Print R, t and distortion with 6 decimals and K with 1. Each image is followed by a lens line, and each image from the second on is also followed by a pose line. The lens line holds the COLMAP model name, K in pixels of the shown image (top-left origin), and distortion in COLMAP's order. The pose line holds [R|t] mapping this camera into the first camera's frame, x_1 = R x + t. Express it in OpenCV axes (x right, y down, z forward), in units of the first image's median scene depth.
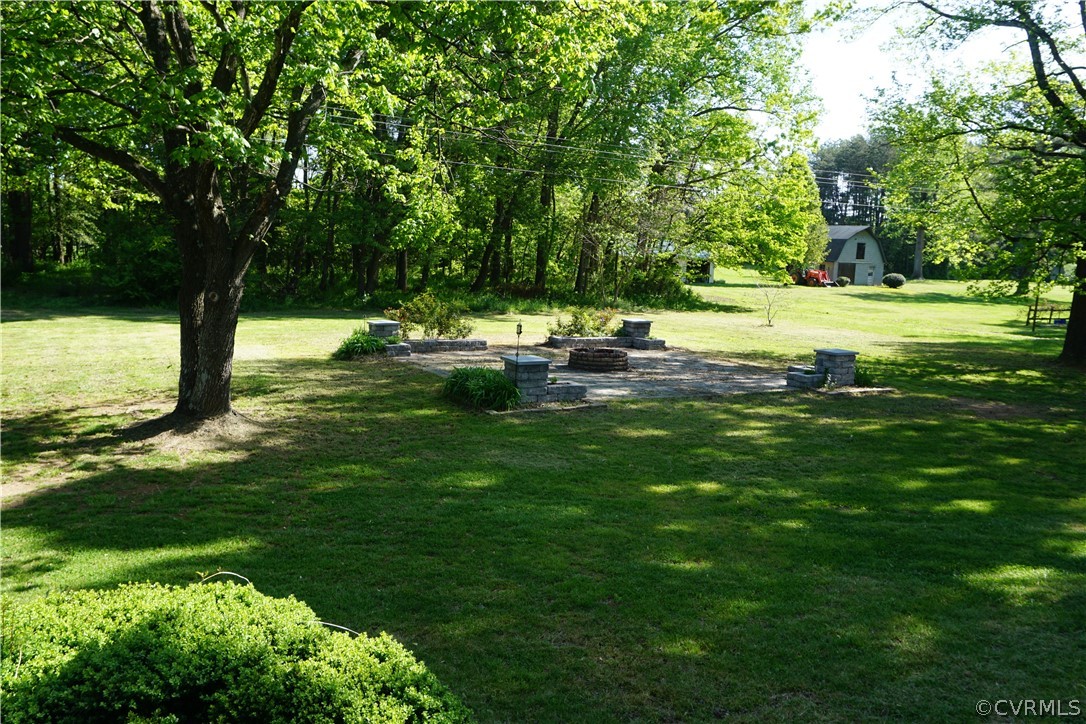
lens RADIAL K [[878.9, 0, 543.0], [0, 878.9, 362.0], [0, 0, 1]] dist [0.000118, 0.001278]
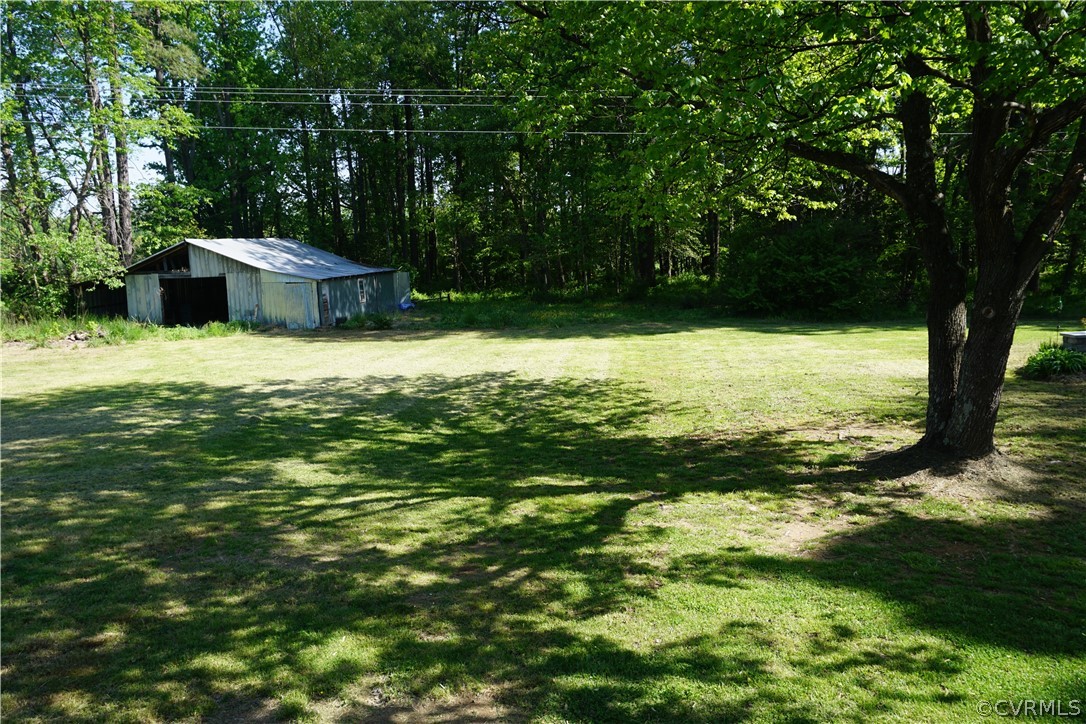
lens RADIAL K [[878.9, 0, 543.0], [0, 878.9, 362.0], [0, 0, 1]] dist [0.000118, 0.001278]
pose [[0.823367, 0.012706, -0.567368, -0.231700], [-0.015444, 0.999881, -0.000019, -0.019580], [0.567300, 0.008778, 0.823465, 0.074269]]
